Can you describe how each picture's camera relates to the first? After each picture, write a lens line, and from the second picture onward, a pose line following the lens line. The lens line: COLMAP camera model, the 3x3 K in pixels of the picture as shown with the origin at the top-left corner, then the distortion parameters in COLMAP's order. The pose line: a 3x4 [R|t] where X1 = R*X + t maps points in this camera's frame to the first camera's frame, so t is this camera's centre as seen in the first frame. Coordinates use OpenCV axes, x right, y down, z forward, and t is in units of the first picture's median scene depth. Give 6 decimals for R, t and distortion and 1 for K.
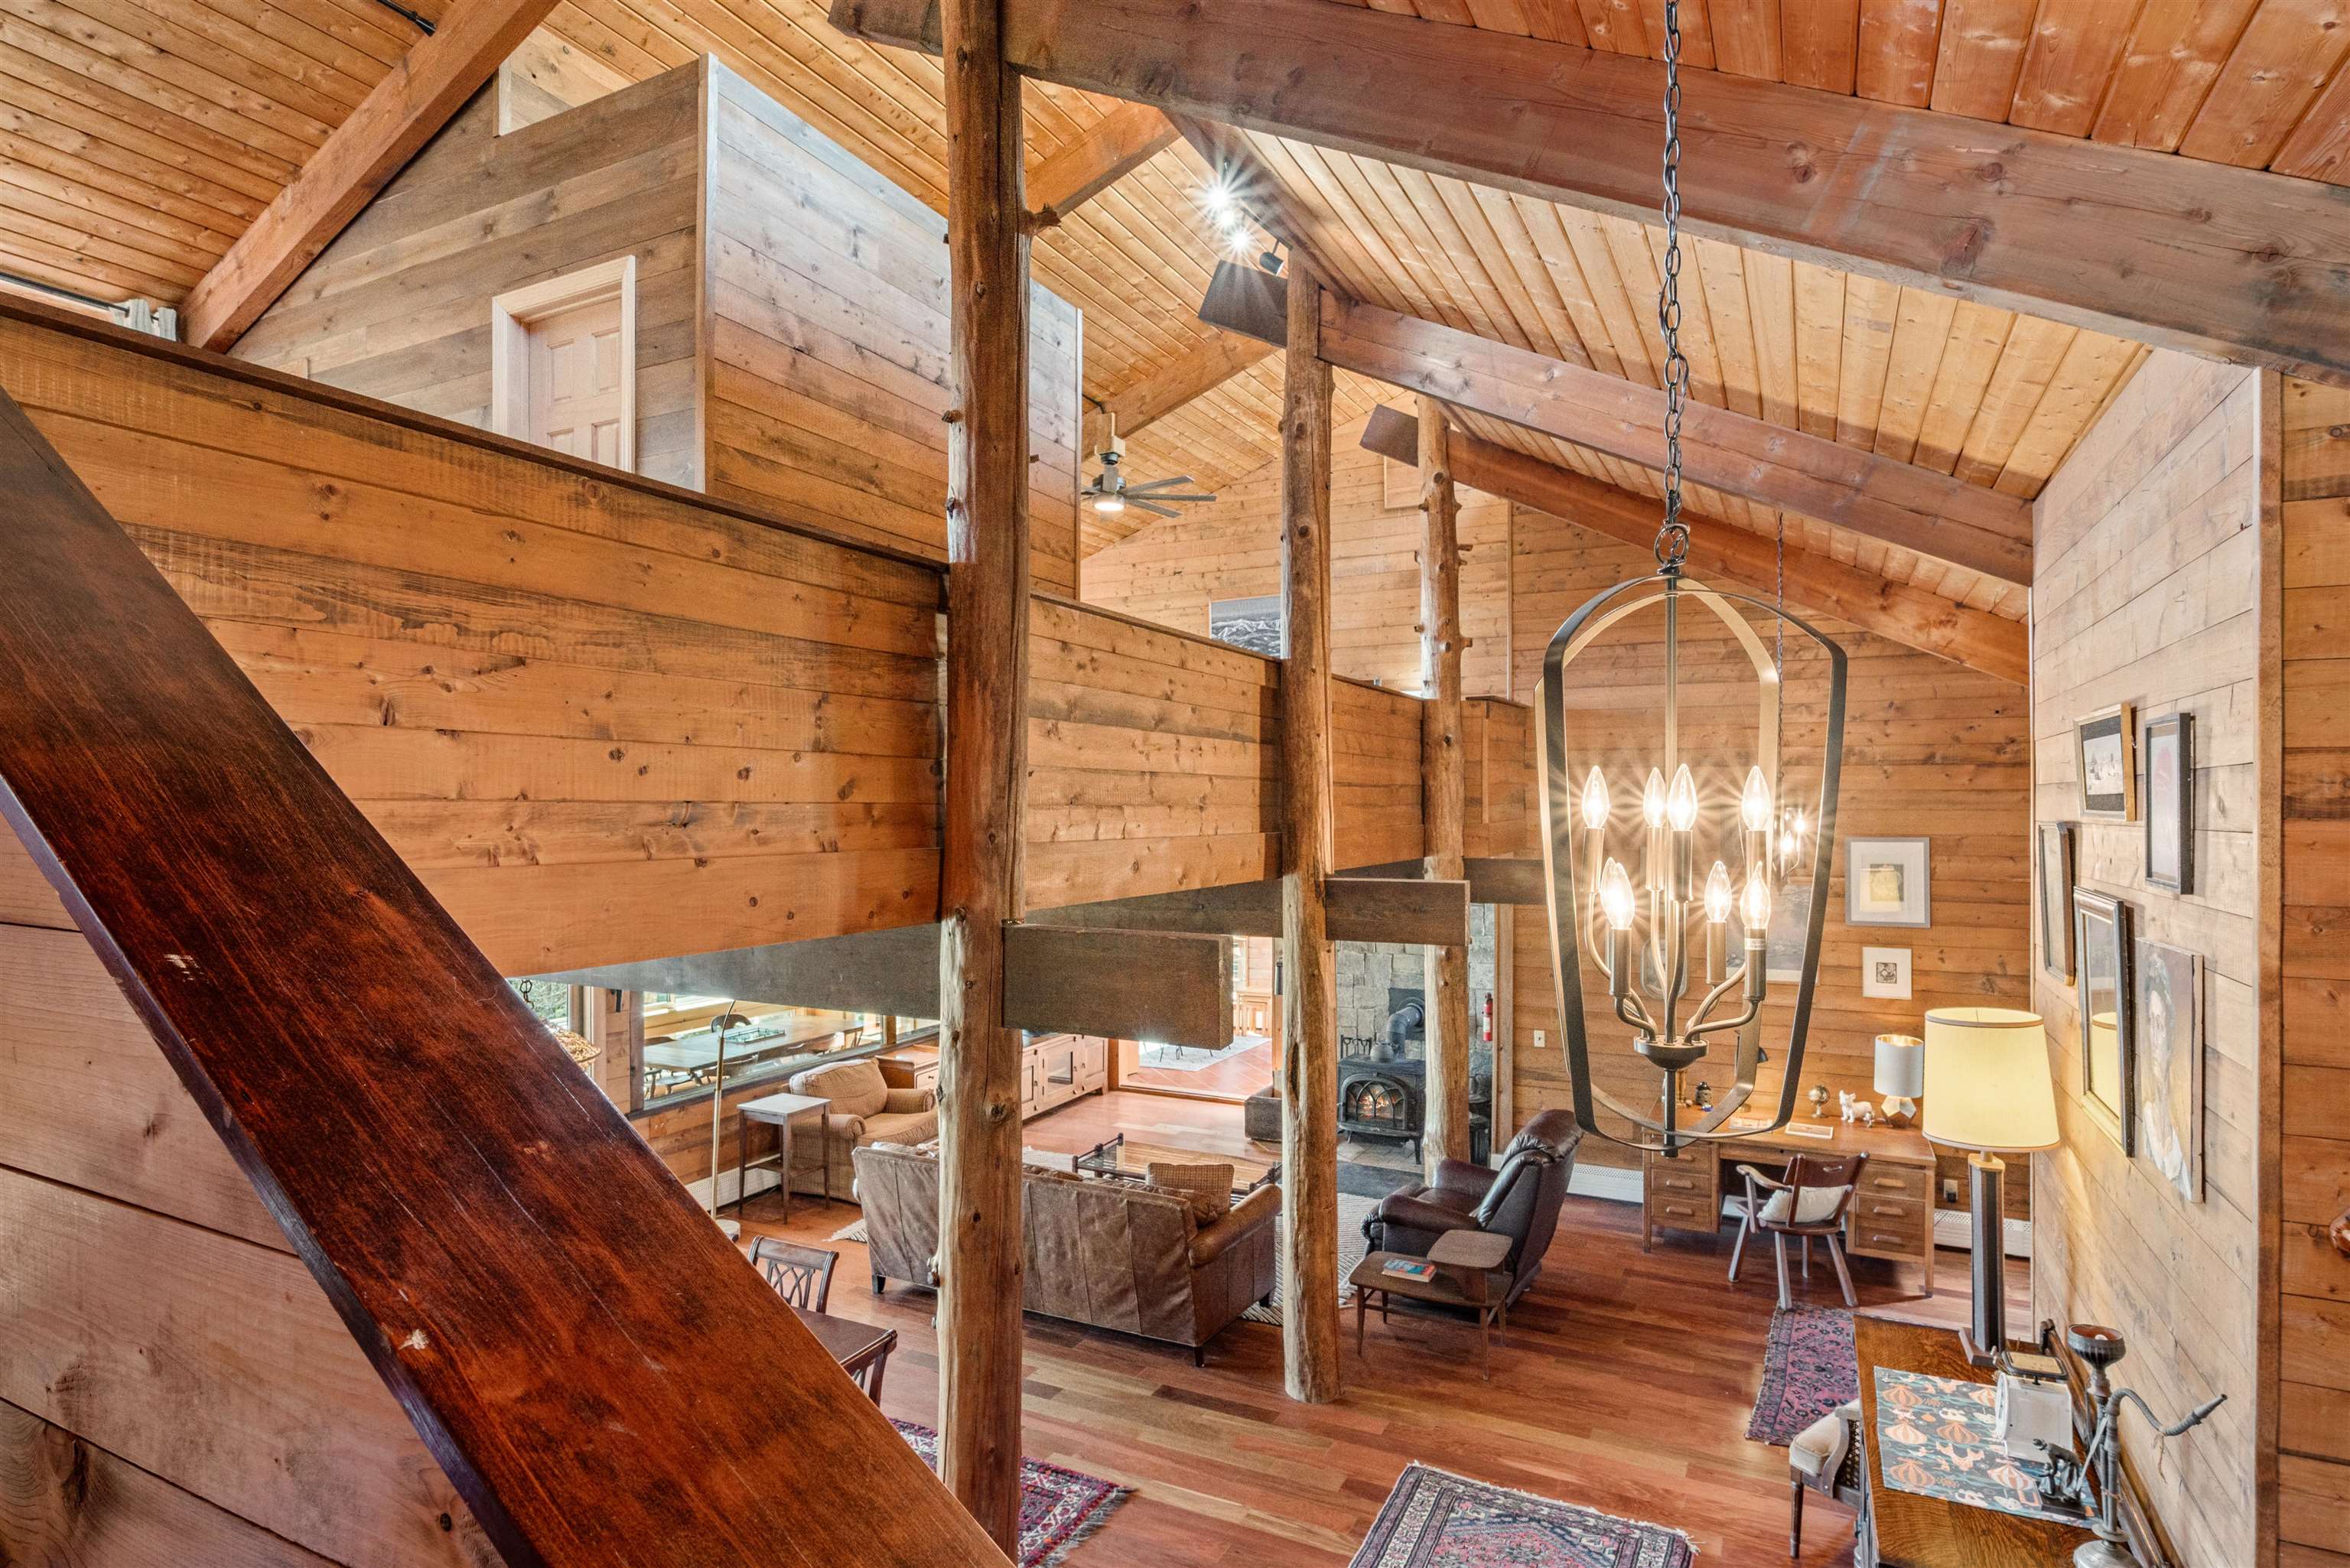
lens RADIAL K [[1247.3, 0, 1177.8], [0, 1247.3, 799.8], [0, 0, 1]] dist [-0.003155, -0.000490]
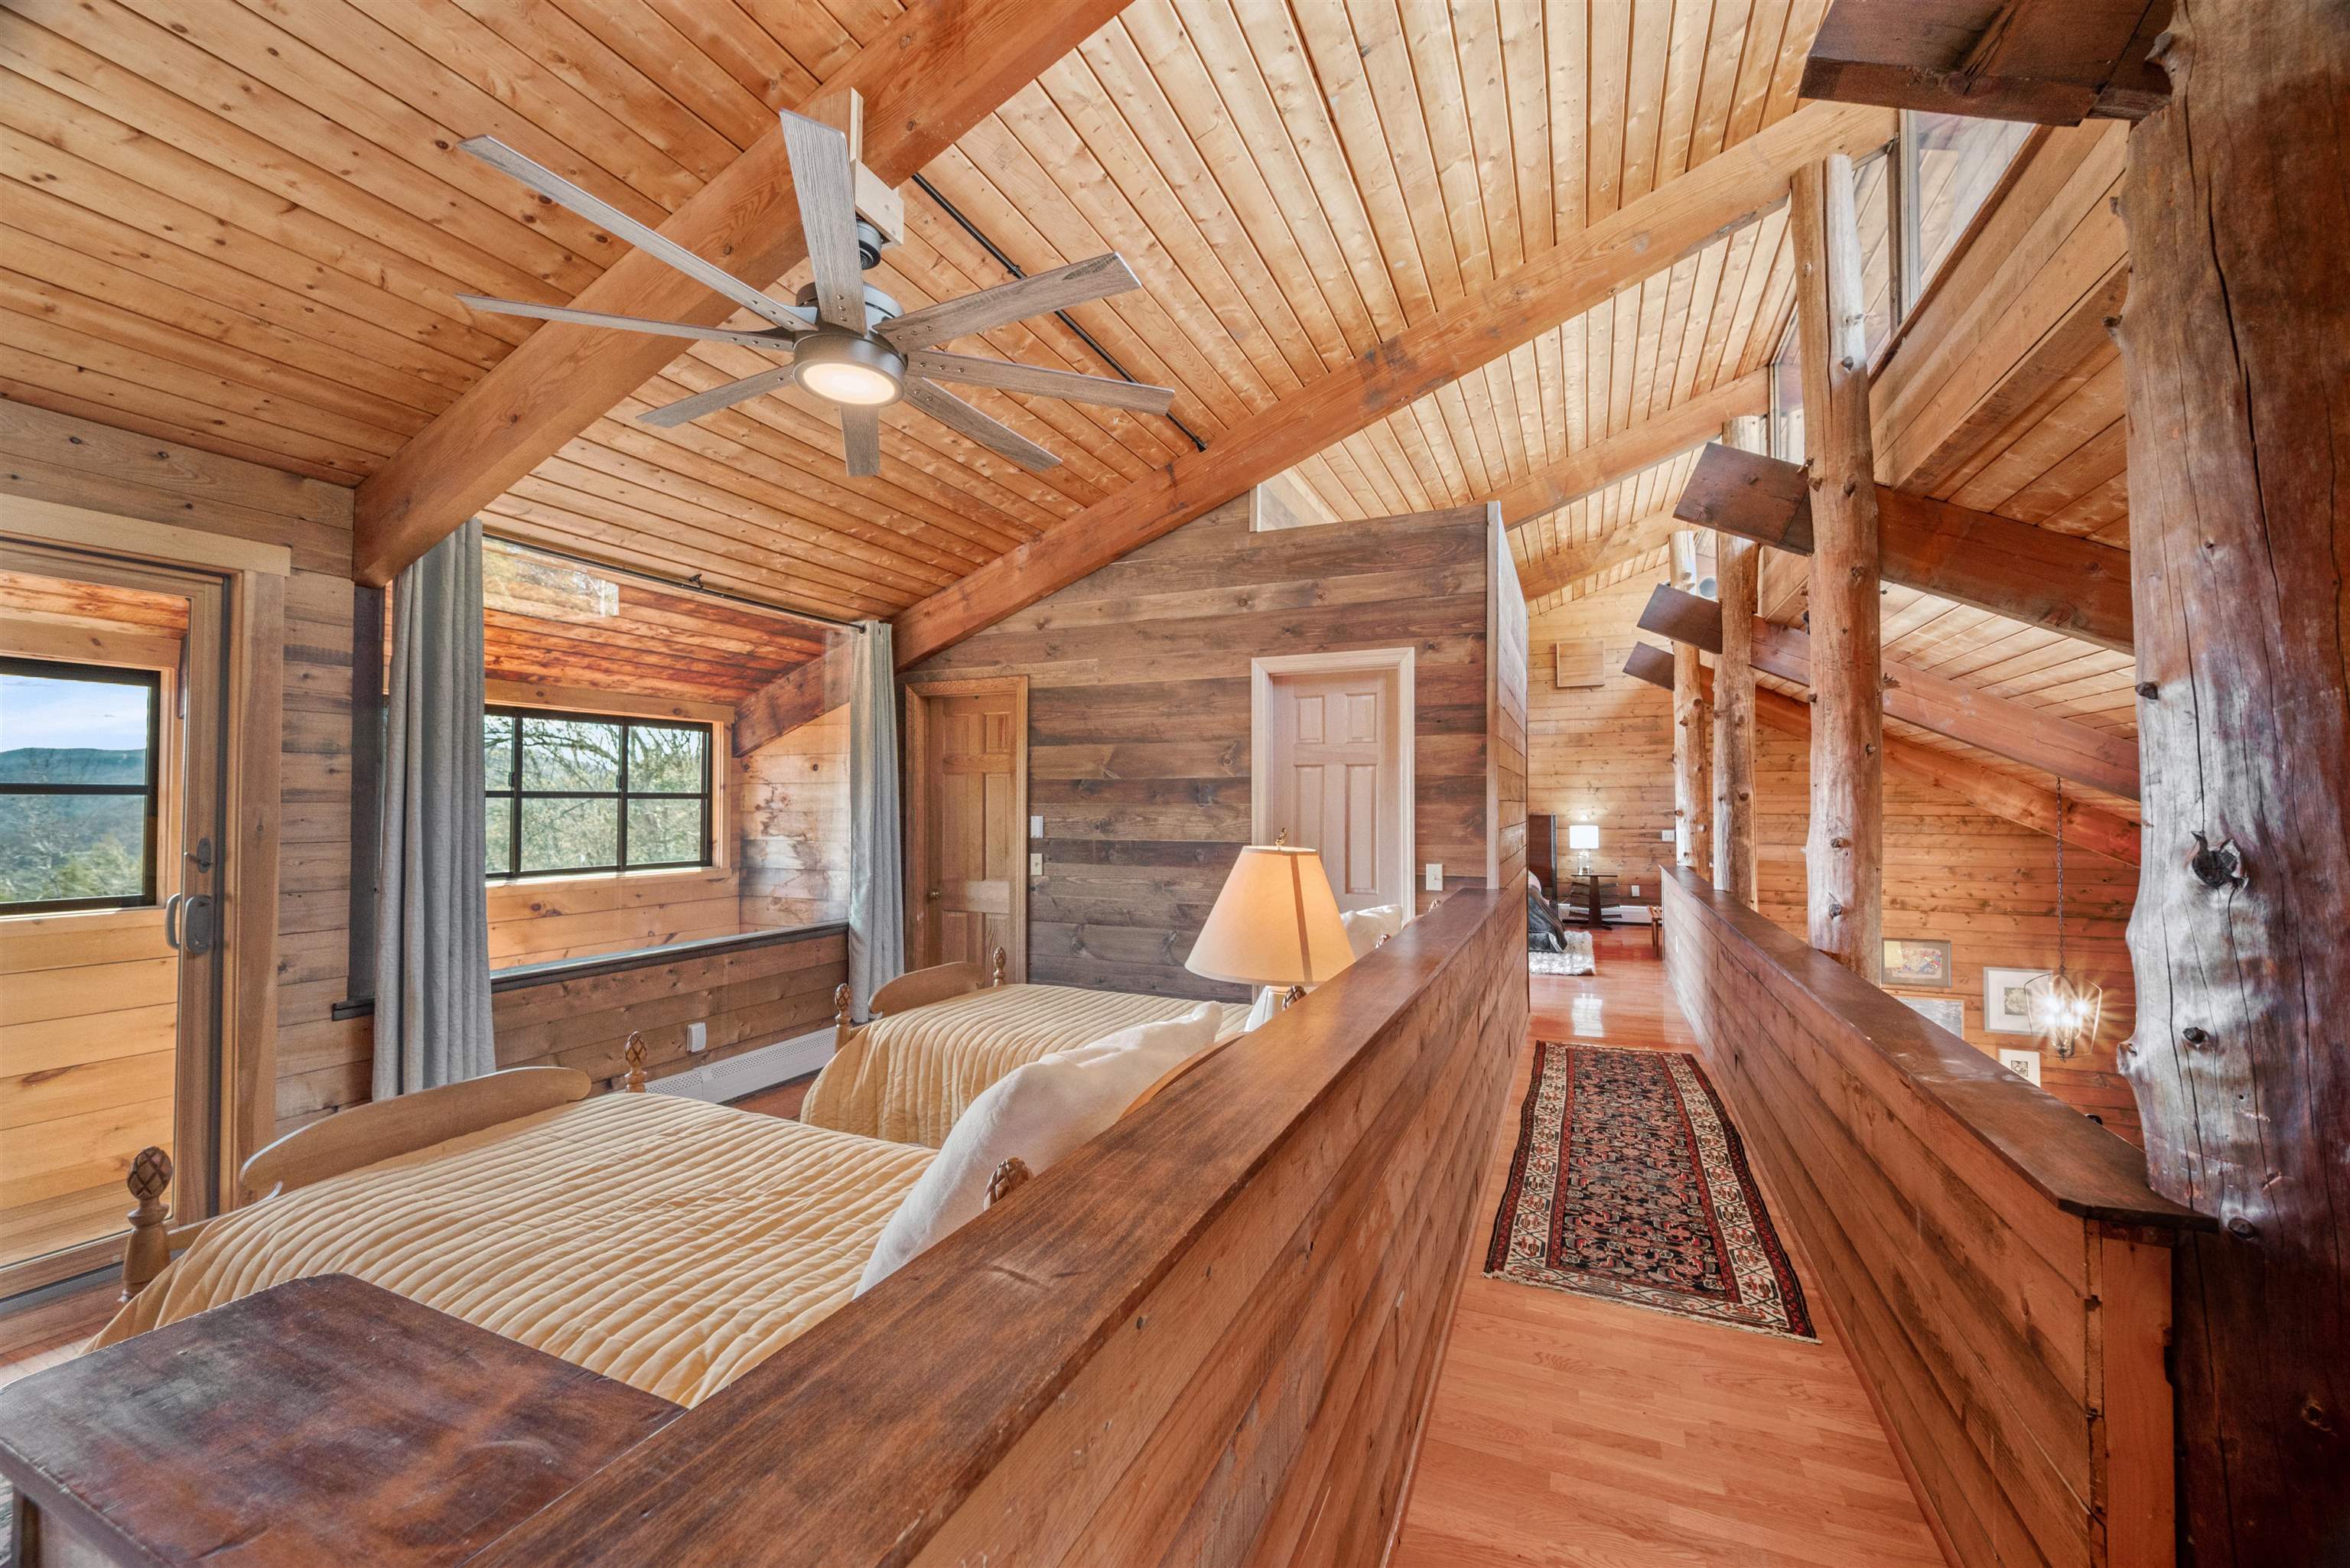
lens RADIAL K [[938.3, 0, 1176.9], [0, 938.3, 786.6], [0, 0, 1]] dist [-0.001274, 0.000397]
pose [[0.998268, 0.001113, 0.058821, -0.609975], [-0.000427, 0.999932, -0.011666, -0.232360], [-0.058830, 0.011621, 0.998200, 0.040136]]
